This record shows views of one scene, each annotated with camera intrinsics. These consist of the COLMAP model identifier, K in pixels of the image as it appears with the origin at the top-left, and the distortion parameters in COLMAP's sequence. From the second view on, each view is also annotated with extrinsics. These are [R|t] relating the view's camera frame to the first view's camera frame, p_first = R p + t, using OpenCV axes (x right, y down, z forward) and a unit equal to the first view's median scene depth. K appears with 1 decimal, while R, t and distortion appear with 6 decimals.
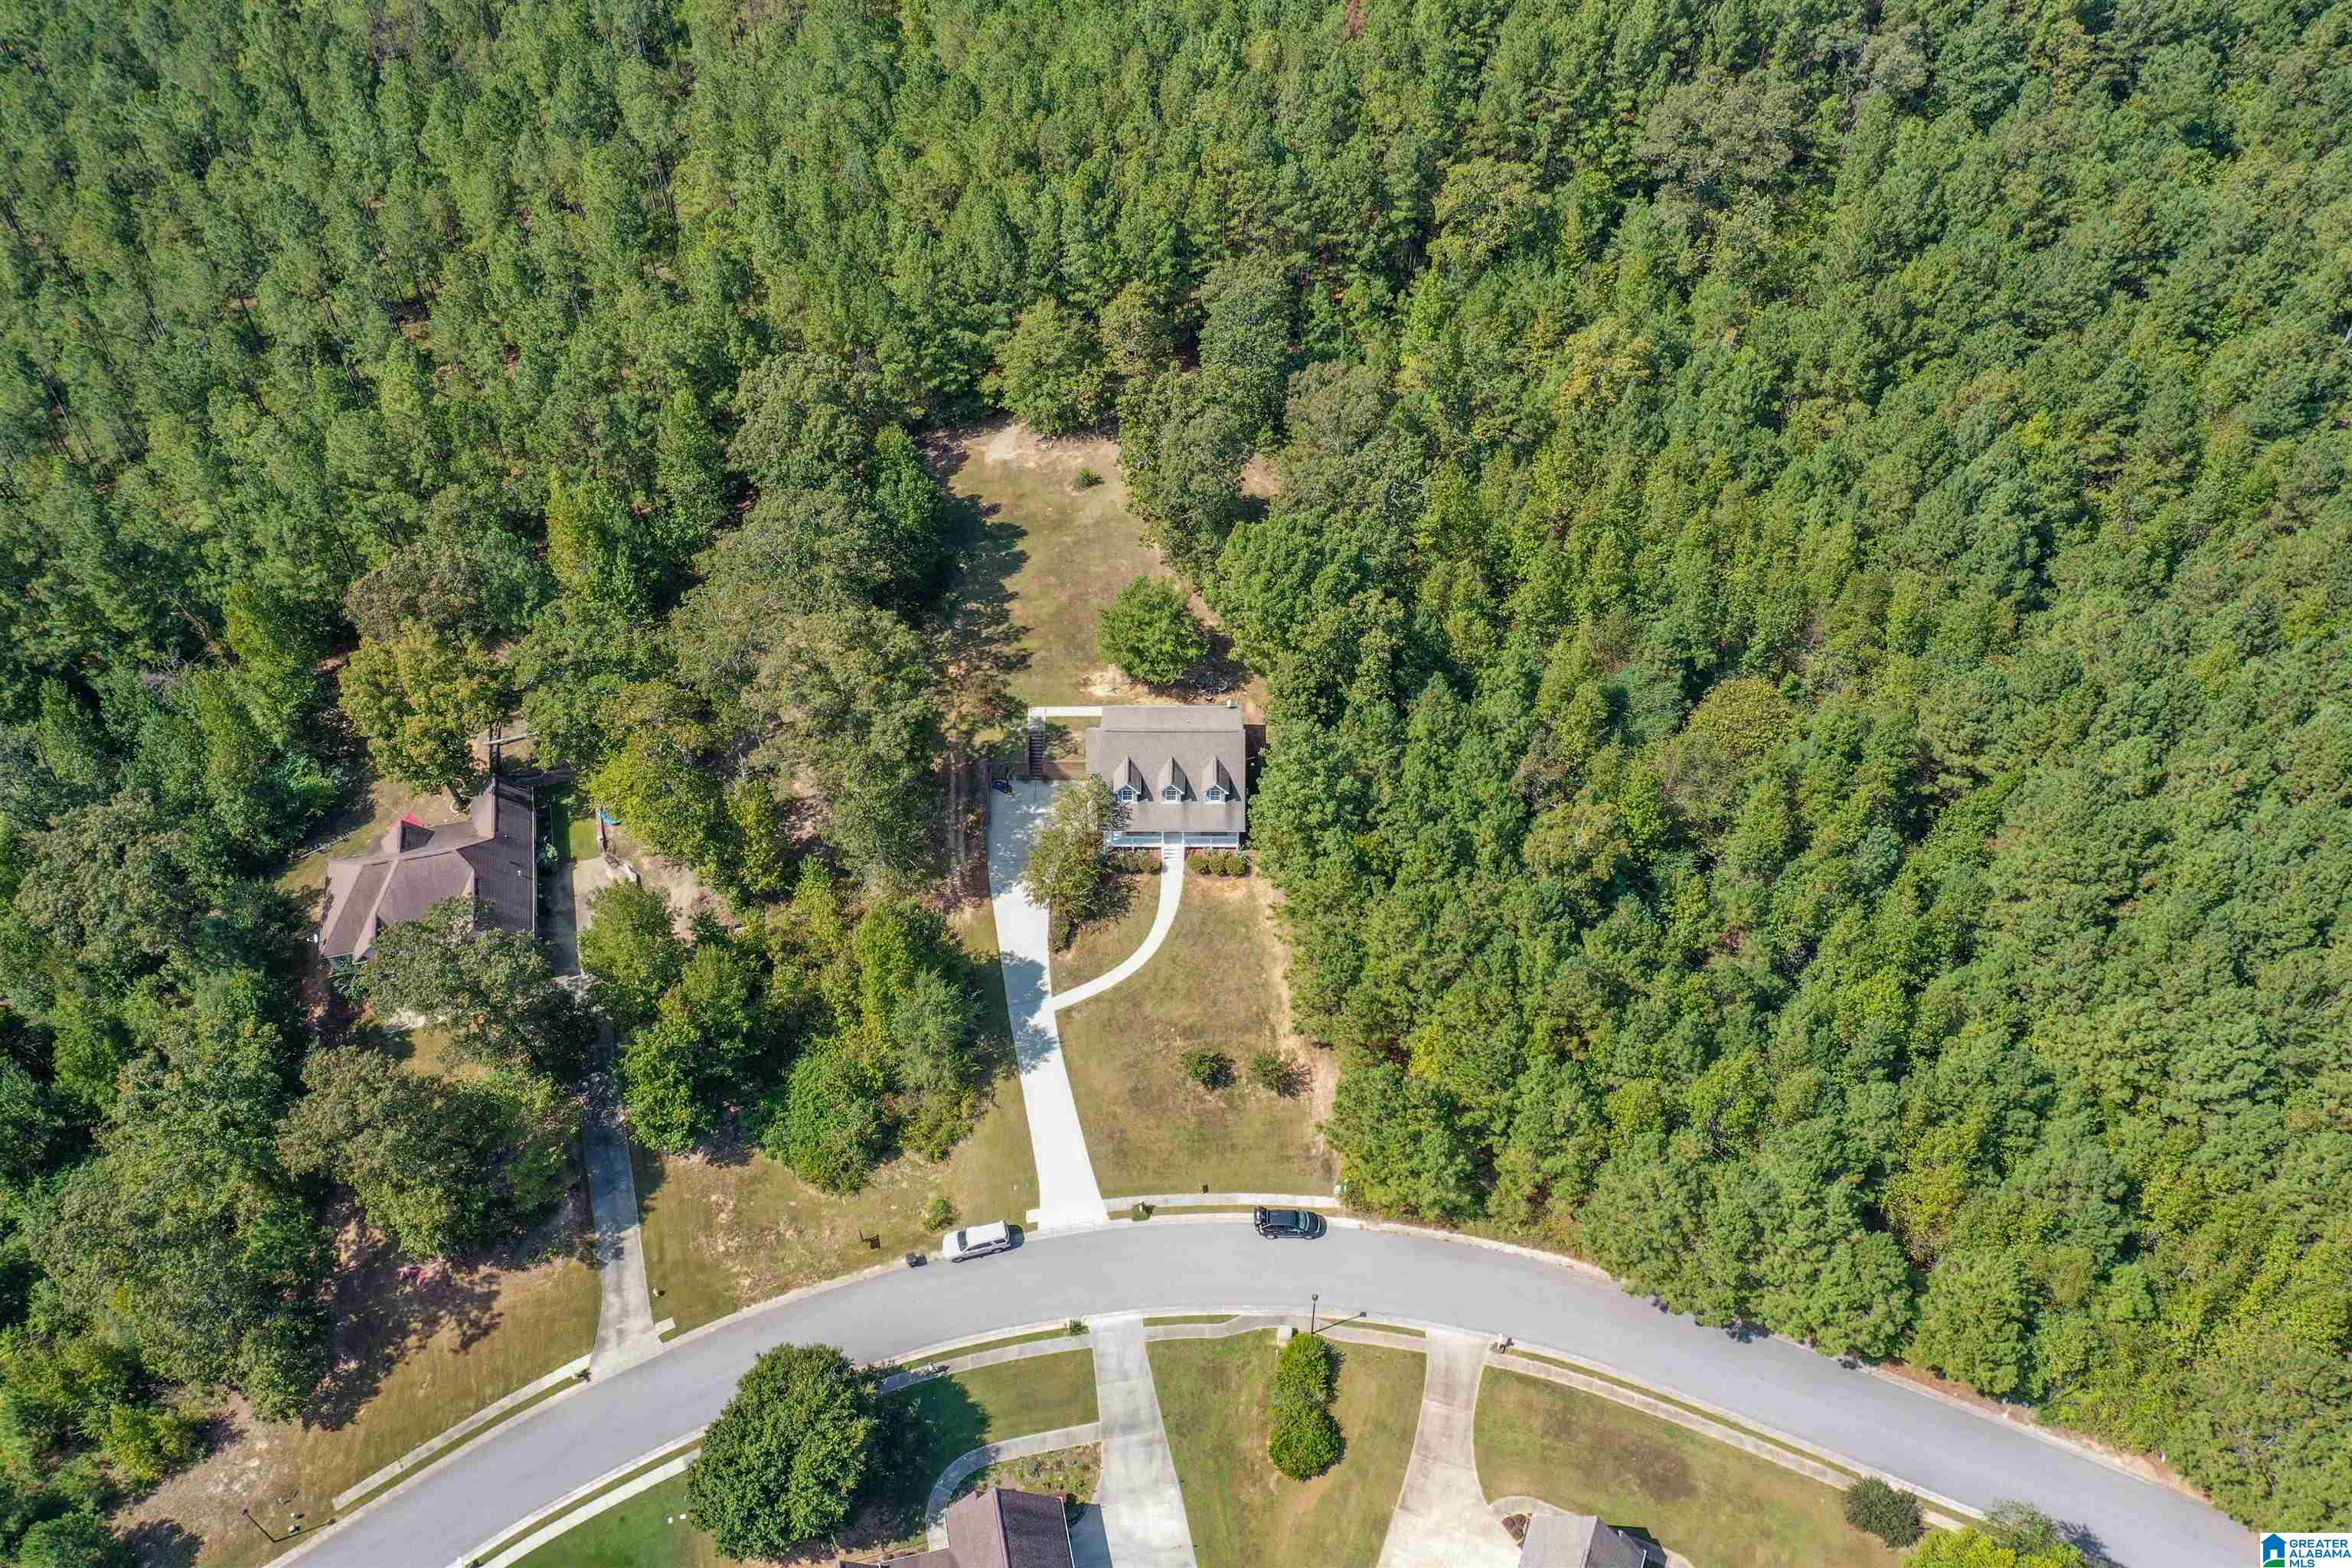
lens RADIAL K [[1856.6, 0, 1175.0], [0, 1856.6, 779.3], [0, 0, 1]] dist [-0.000646, 0.002167]
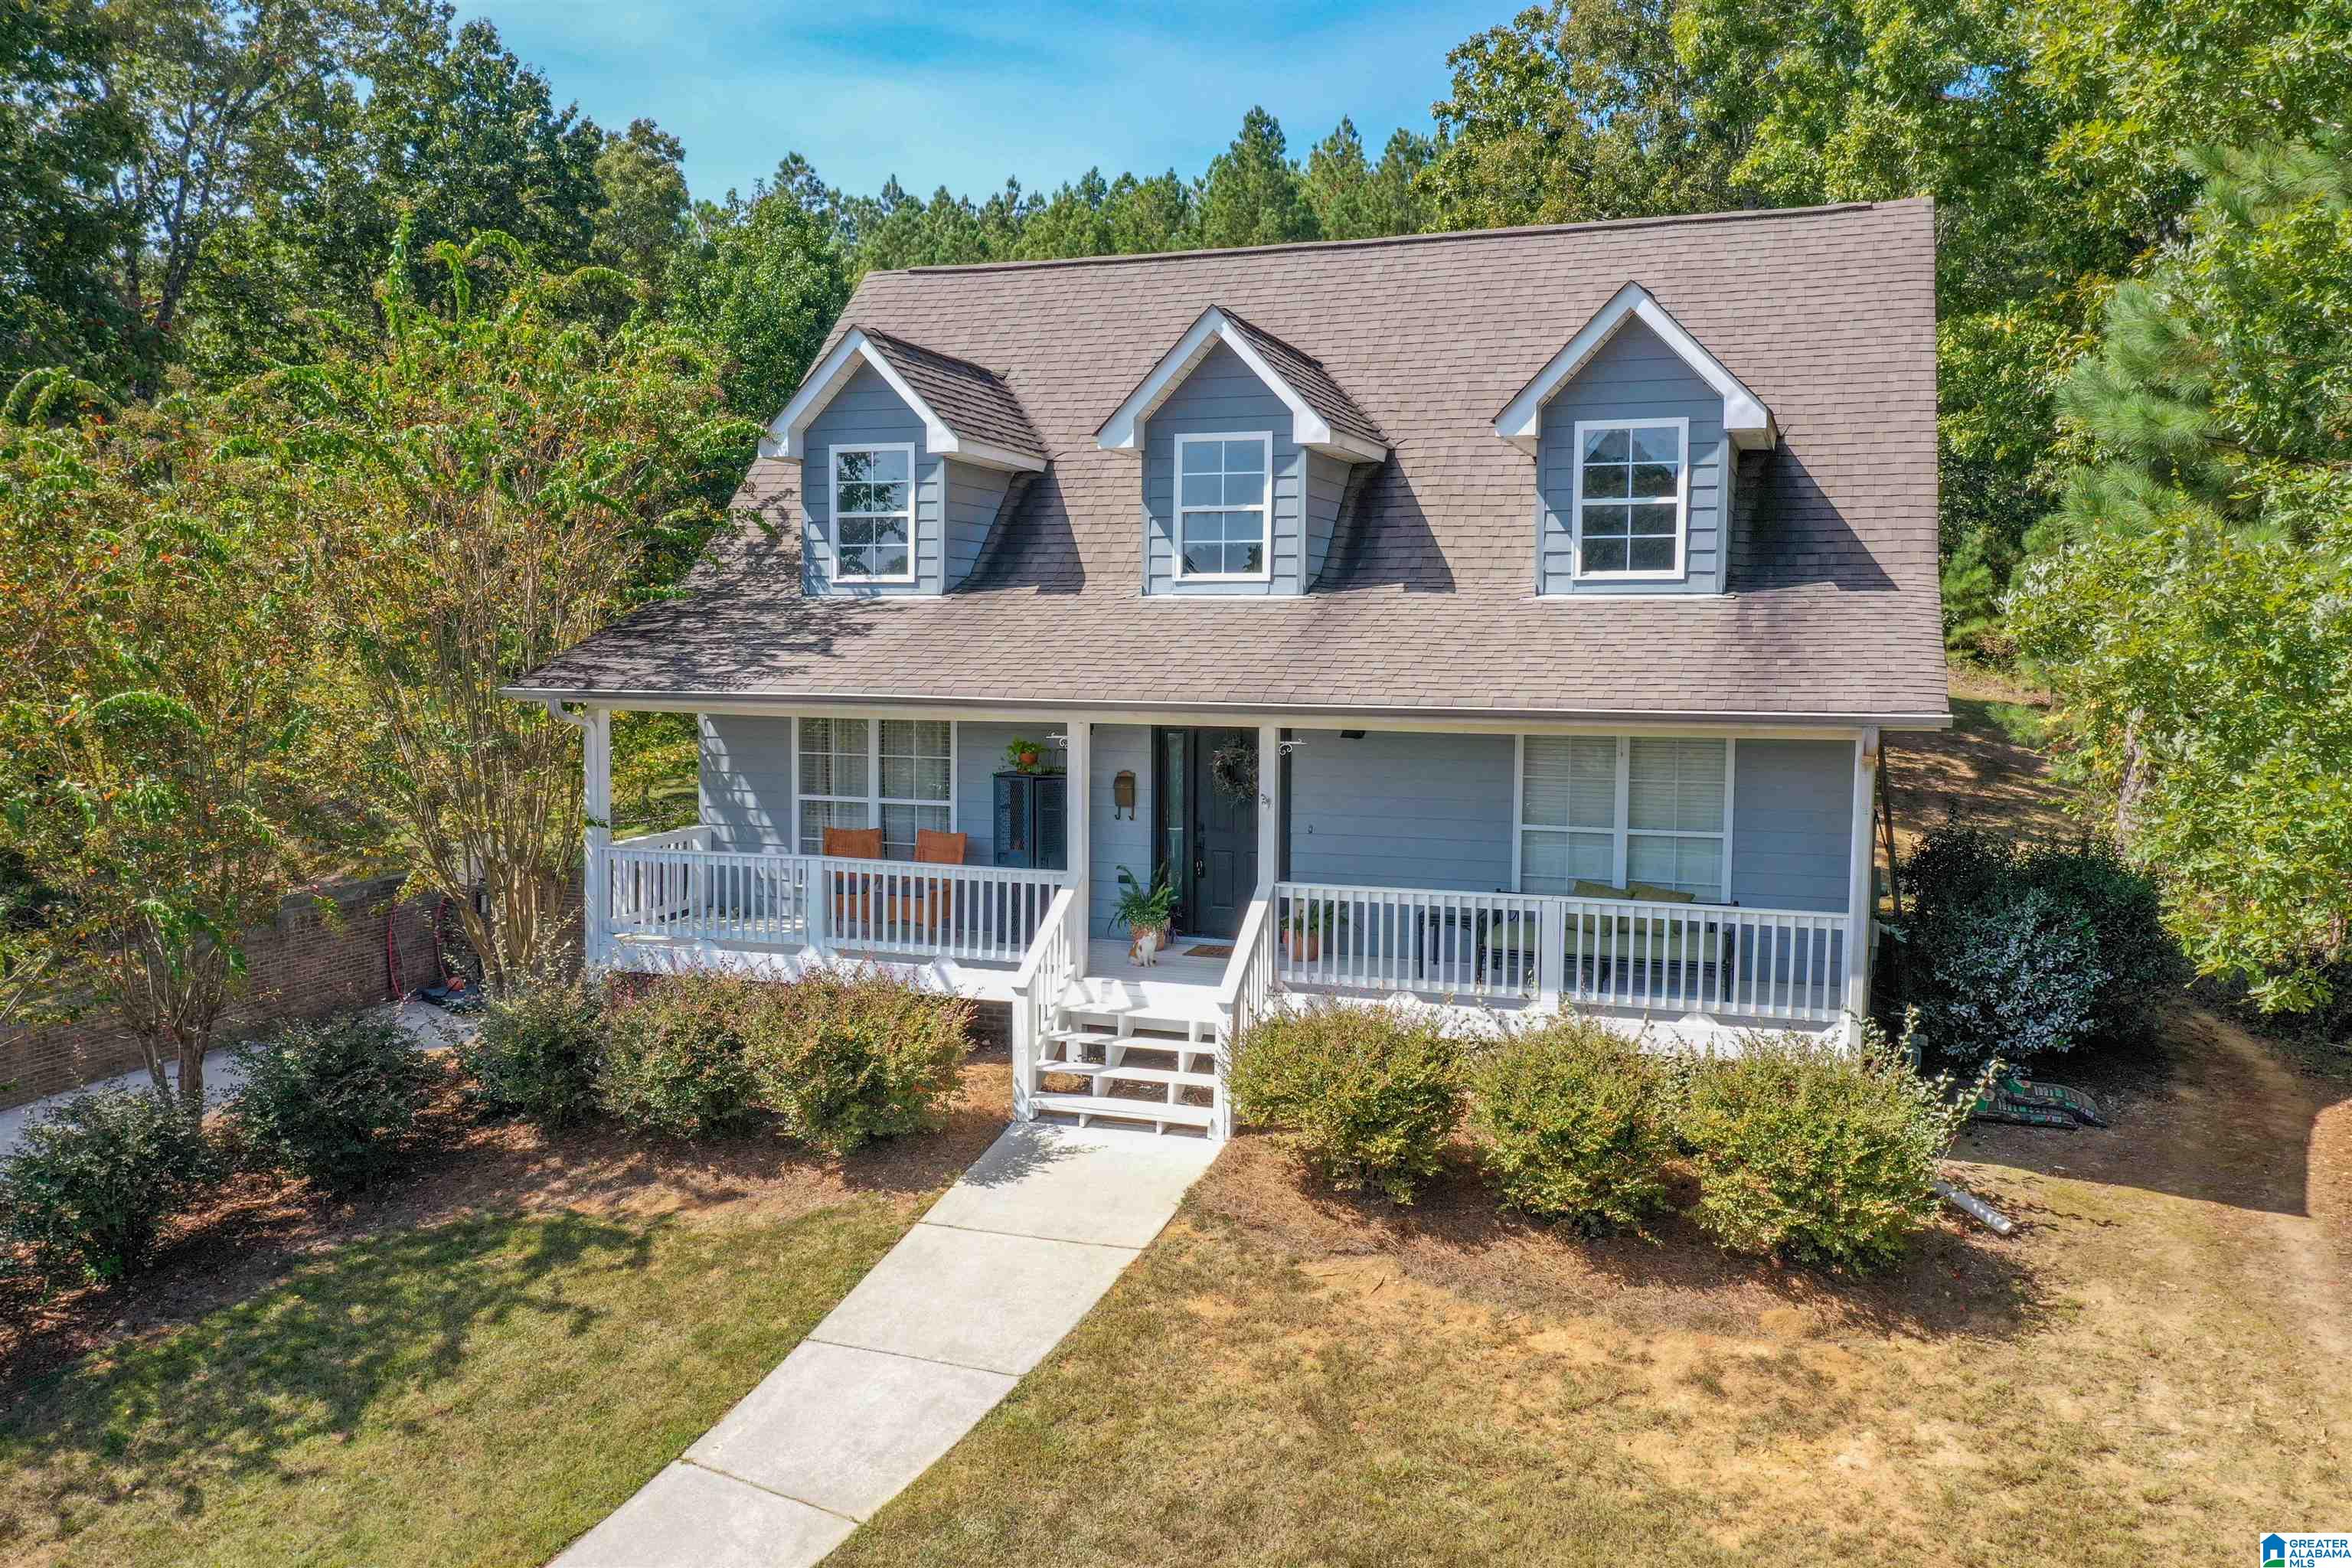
lens RADIAL K [[1857.8, 0, 1173.9], [0, 1857.8, 779.6], [0, 0, 1]] dist [-0.004714, -0.002323]
pose [[0.943809, 0.034120, -0.328726, 0.032617], [-0.247687, 0.731548, -0.635207, 0.092590], [0.218806, 0.680935, 0.698893, 0.940285]]
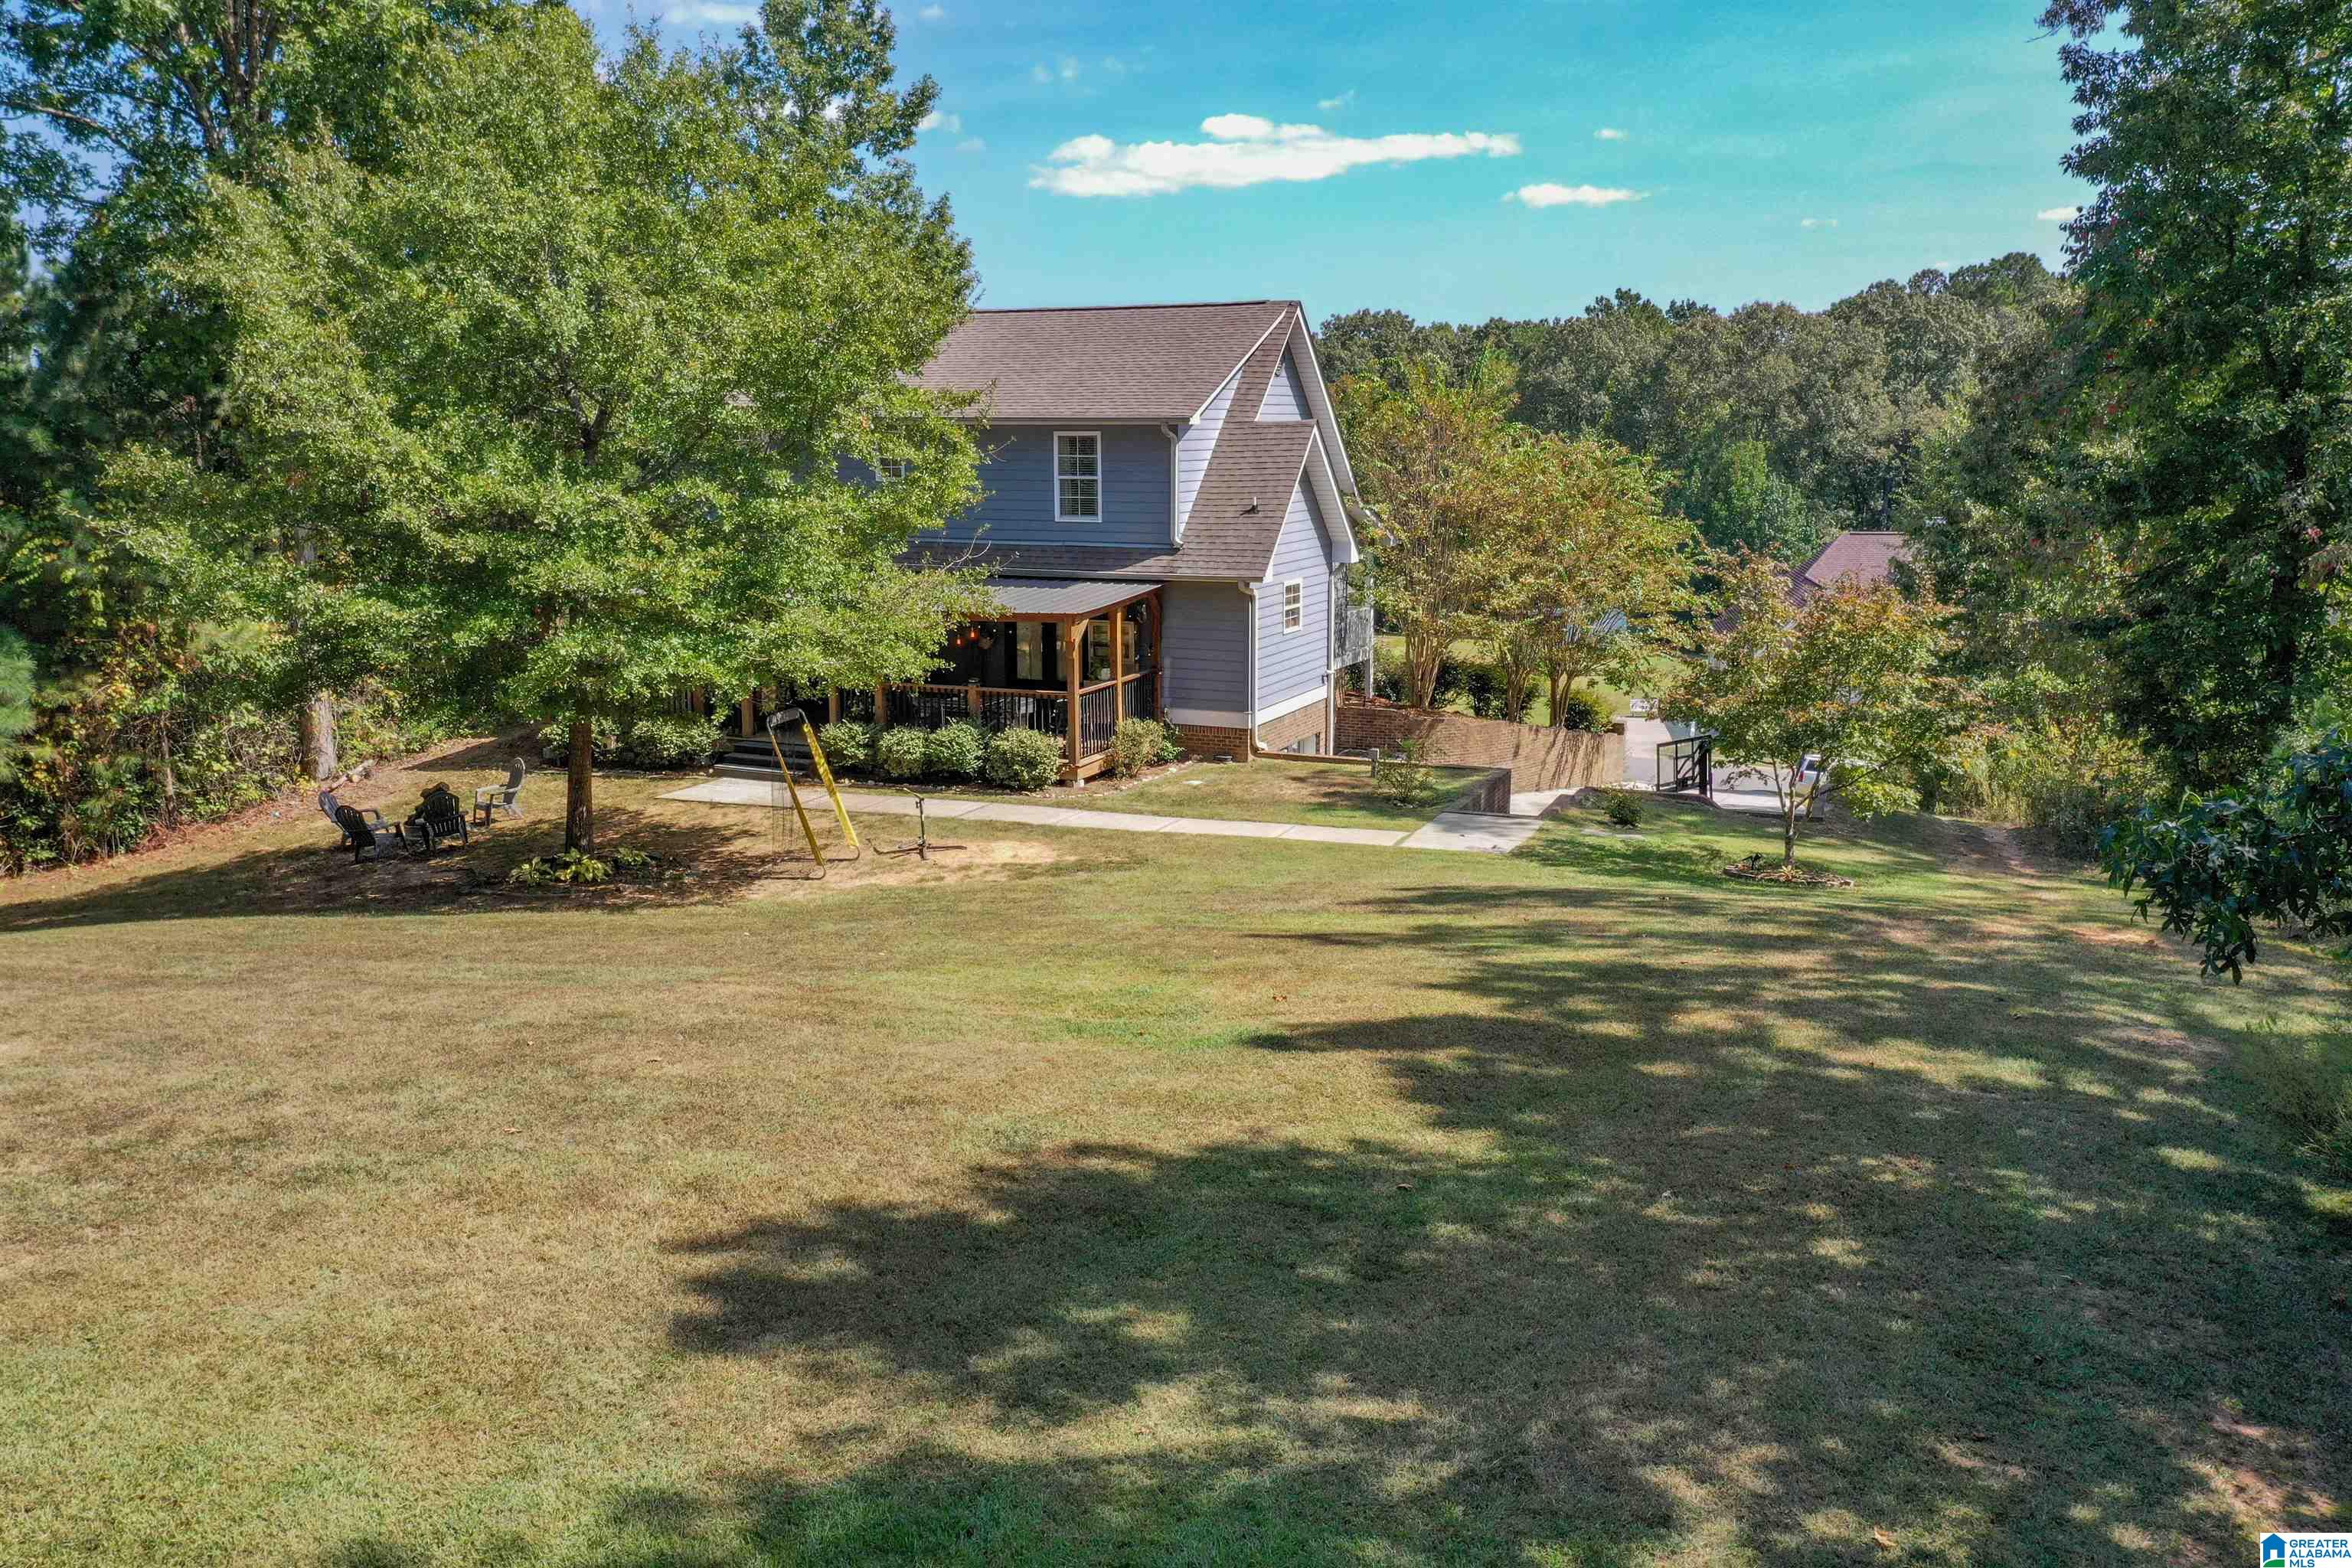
lens RADIAL K [[1871.7, 0, 1181.3], [0, 1871.7, 806.0], [0, 0, 1]] dist [0.006262, -0.128485]
pose [[-0.918214, -0.074956, 0.388927, -0.125157], [0.292804, 0.532810, 0.793964, -0.186368], [-0.266737, 0.842909, -0.467286, 1.181771]]
